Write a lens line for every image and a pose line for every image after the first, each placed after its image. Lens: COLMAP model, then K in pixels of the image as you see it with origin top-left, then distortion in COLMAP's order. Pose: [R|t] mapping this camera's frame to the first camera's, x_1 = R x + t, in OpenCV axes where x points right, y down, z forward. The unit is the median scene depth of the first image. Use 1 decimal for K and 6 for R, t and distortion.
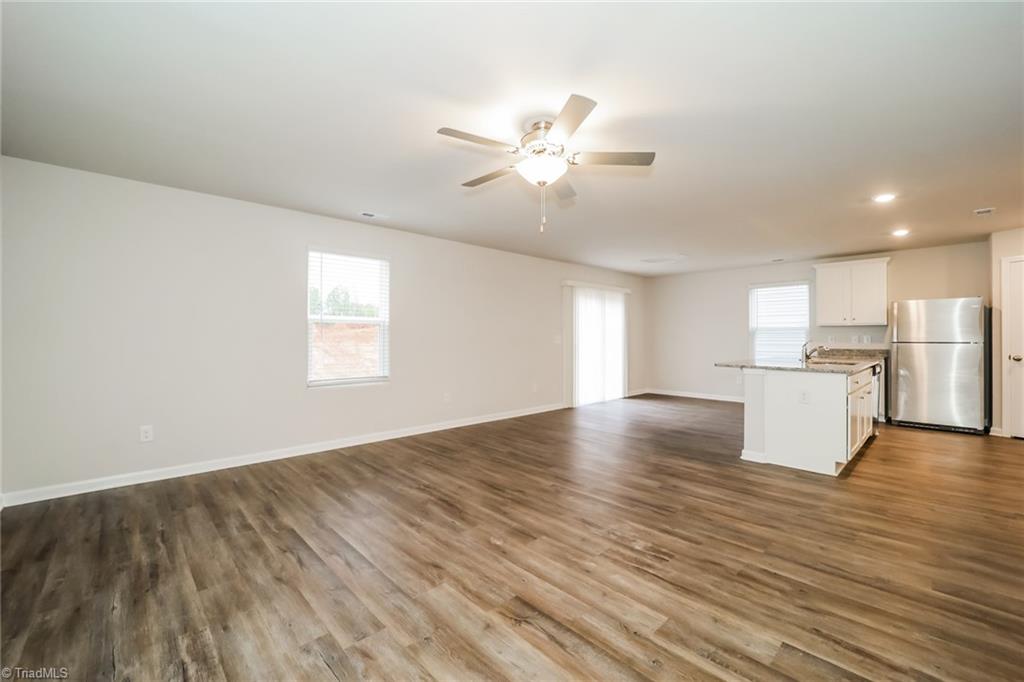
lens RADIAL K [[420.4, 0, 512.0], [0, 420.4, 341.0], [0, 0, 1]] dist [-0.015230, 0.000279]
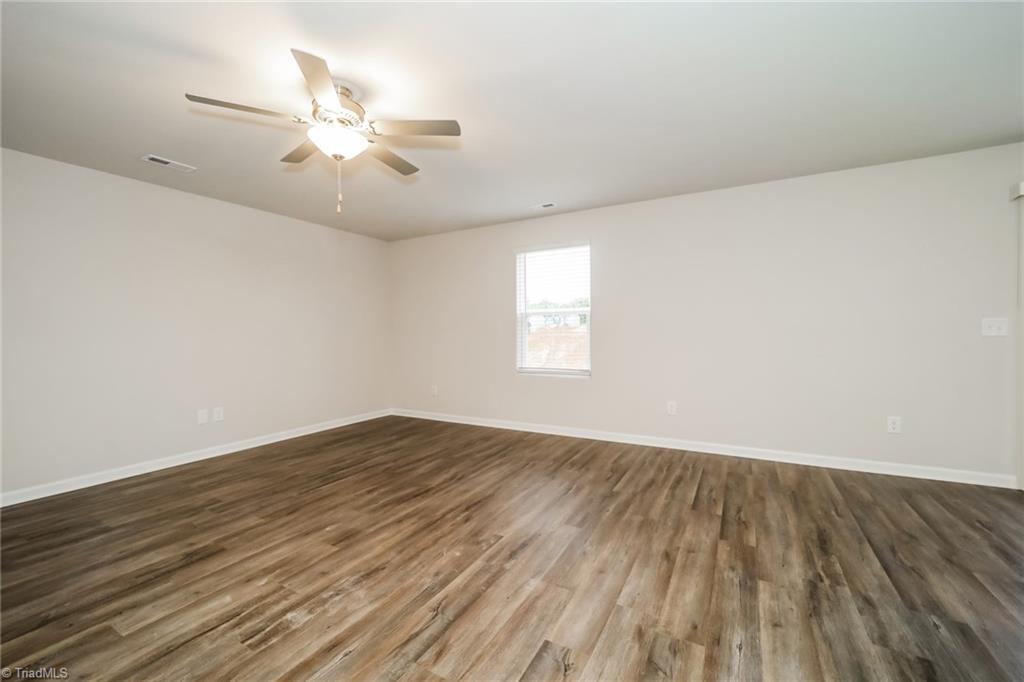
lens RADIAL K [[420.4, 0, 512.0], [0, 420.4, 341.0], [0, 0, 1]] dist [-0.015230, 0.000279]
pose [[0.293059, 0.021648, -0.955849, 0.997673], [0.001667, 0.999731, 0.023153, -0.005261], [0.956093, -0.008379, 0.292944, 1.049267]]
